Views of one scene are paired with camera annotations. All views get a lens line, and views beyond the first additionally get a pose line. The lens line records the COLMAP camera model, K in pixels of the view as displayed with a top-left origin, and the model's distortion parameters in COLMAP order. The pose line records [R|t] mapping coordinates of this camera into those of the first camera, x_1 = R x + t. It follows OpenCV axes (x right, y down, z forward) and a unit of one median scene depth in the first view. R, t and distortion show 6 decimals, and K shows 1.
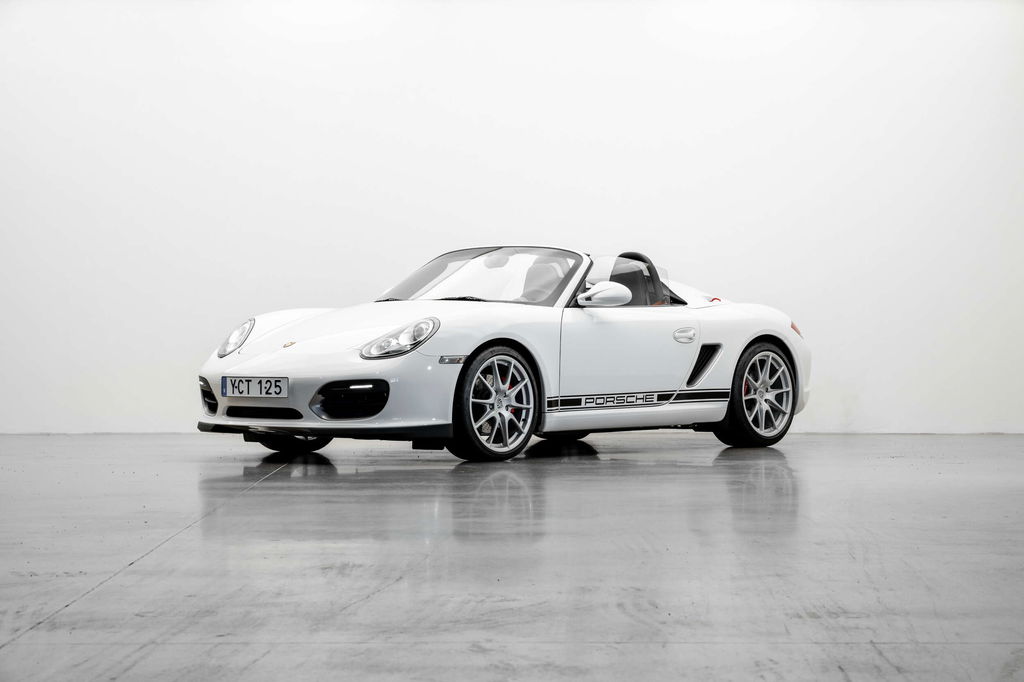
lens RADIAL K [[2437.0, 0, 509.4], [0, 2437.0, 344.6], [0, 0, 1]] dist [0.040933, 0.000000]
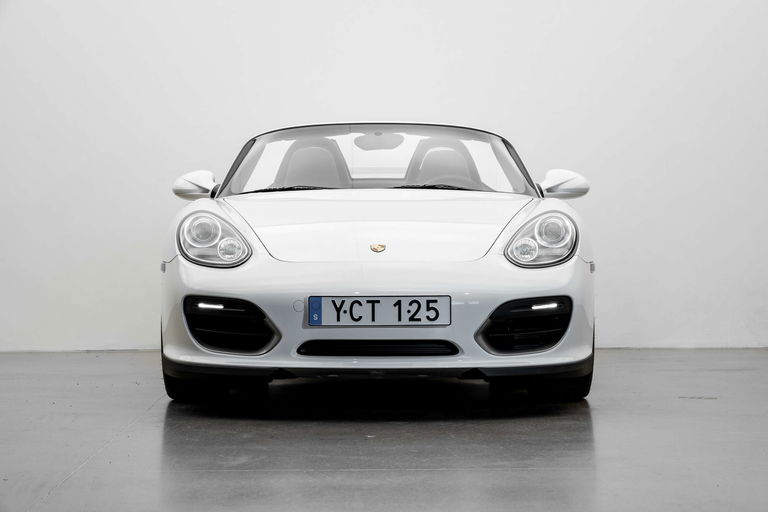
lens RADIAL K [[1827.8, 0, 385.6], [0, 1827.8, 256.1], [0, 0, 1]] dist [0.040933, 0.000000]
pose [[0.744468, -0.008333, 0.667606, -0.436727], [0.003154, 0.999955, 0.008964, -0.002396], [-0.667650, -0.004568, 0.744461, 0.607934]]
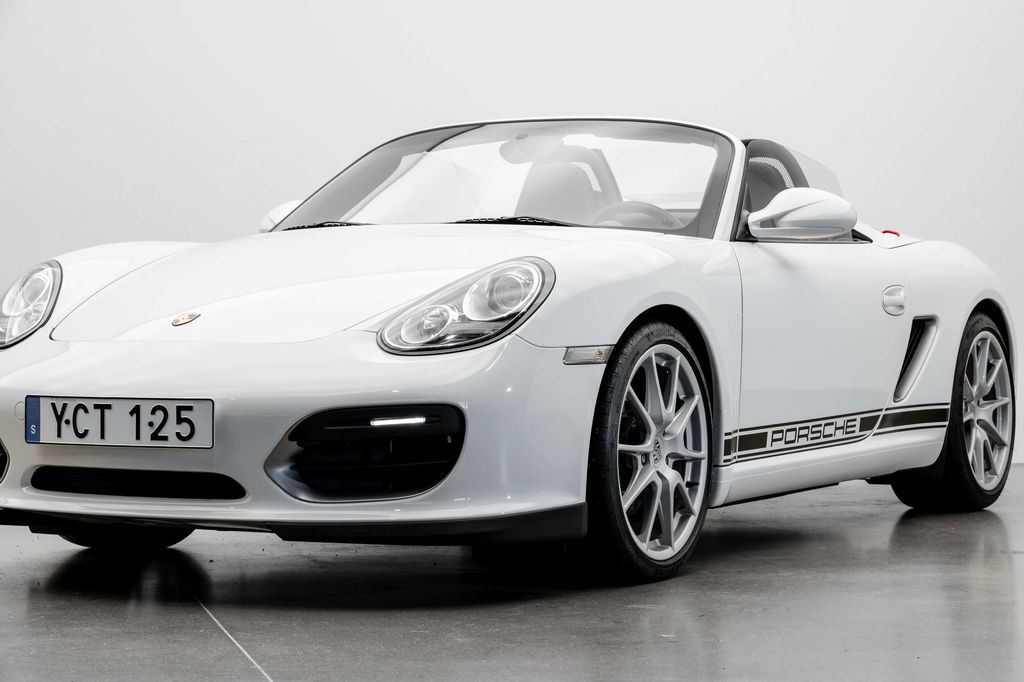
lens RADIAL K [[2437.0, 0, 518.5], [0, 2437.0, 338.3], [0, 0, 1]] dist [0.040933, 0.000000]
pose [[0.974604, -0.001691, 0.223927, -0.128841], [-0.000676, 0.999945, 0.010493, -0.001258], [-0.223933, -0.010377, 0.974549, 0.568486]]
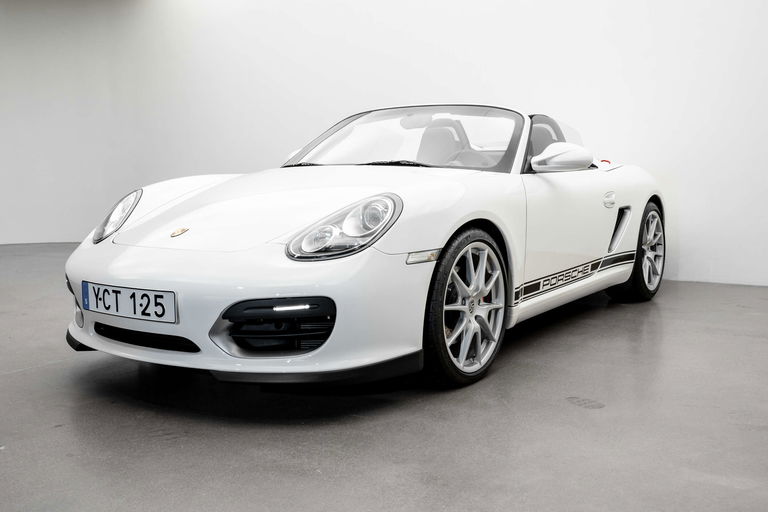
lens RADIAL K [[774.1, 0, 383.0], [0, 774.1, 258.2], [0, 0, 1]] dist [-0.057900, 0.000000]
pose [[0.992614, -0.019930, 0.119669, -0.058688], [0.006424, 0.993664, 0.112207, -0.017113], [-0.121147, -0.110610, 0.986453, 0.771460]]
